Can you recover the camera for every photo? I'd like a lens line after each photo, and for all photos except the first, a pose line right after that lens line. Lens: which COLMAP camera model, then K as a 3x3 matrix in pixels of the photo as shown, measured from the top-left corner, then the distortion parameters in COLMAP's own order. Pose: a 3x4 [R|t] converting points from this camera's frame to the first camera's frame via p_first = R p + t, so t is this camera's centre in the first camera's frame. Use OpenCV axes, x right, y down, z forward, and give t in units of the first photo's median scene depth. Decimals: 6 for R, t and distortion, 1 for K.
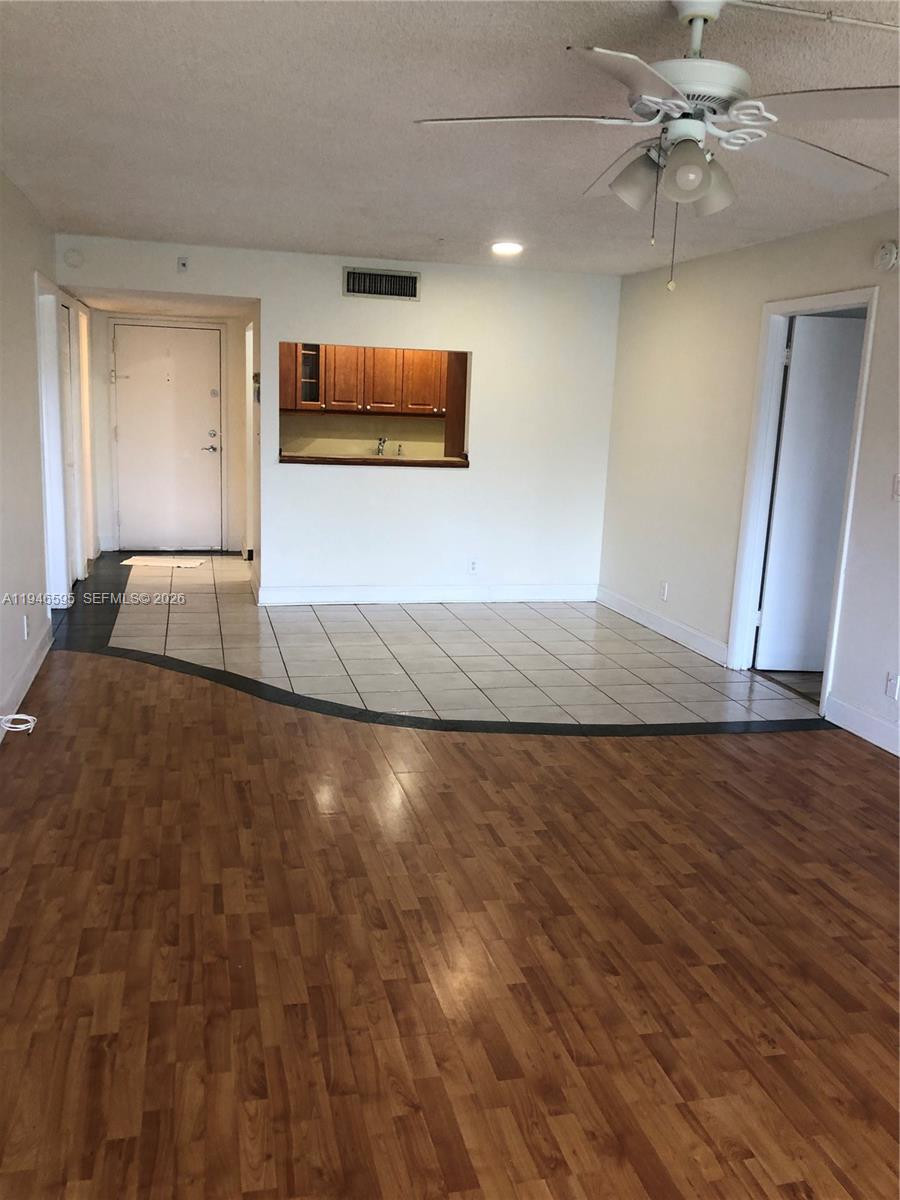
lens RADIAL K [[977.9, 0, 450.0], [0, 977.9, 600.0], [0, 0, 1]] dist [0.011224, -0.002753]
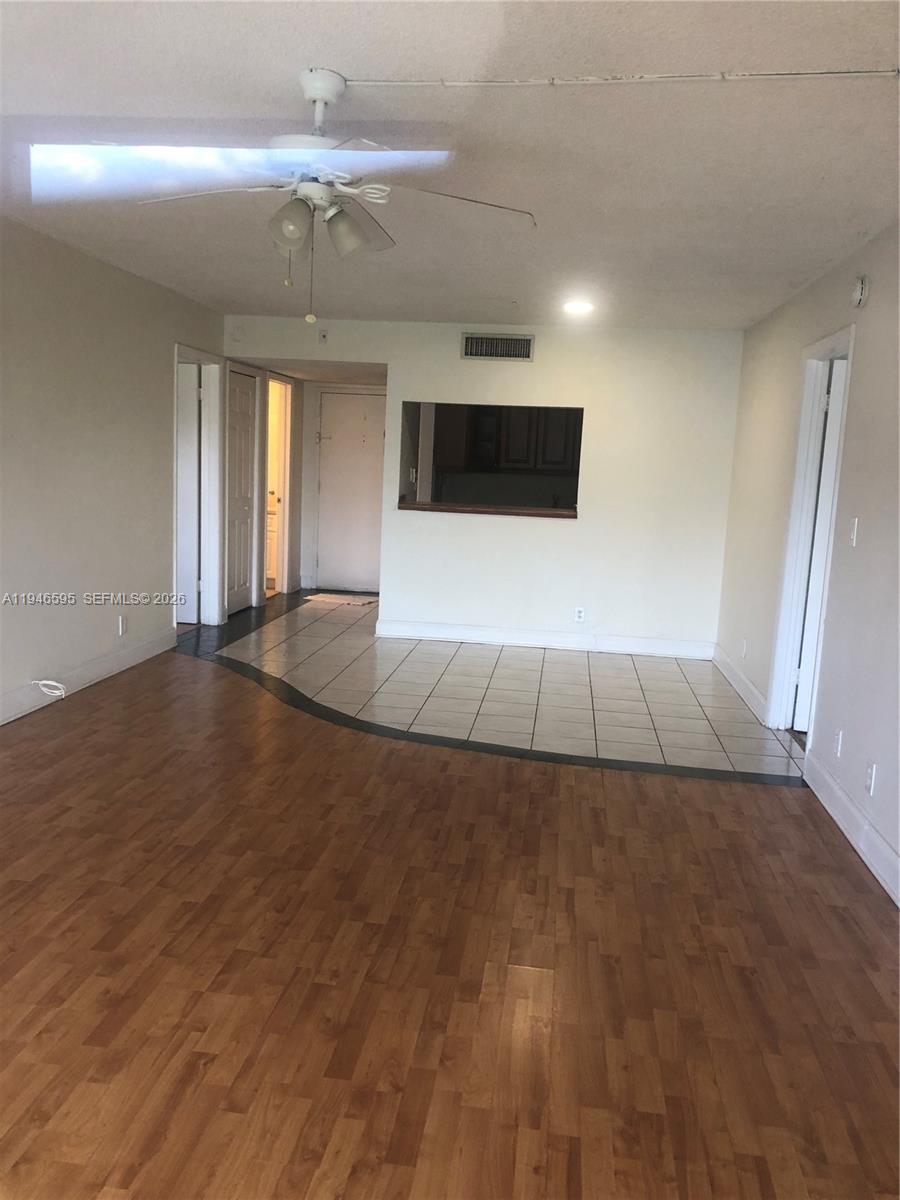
lens RADIAL K [[987.6, 0, 449.9], [0, 987.6, 610.7], [0, 0, 1]] dist [0.068197, -0.180896]
pose [[0.931275, 0.058600, -0.359572, 0.419509], [-0.083232, 0.995099, -0.053395, 0.042949], [0.354681, 0.079653, 0.931588, -0.021460]]
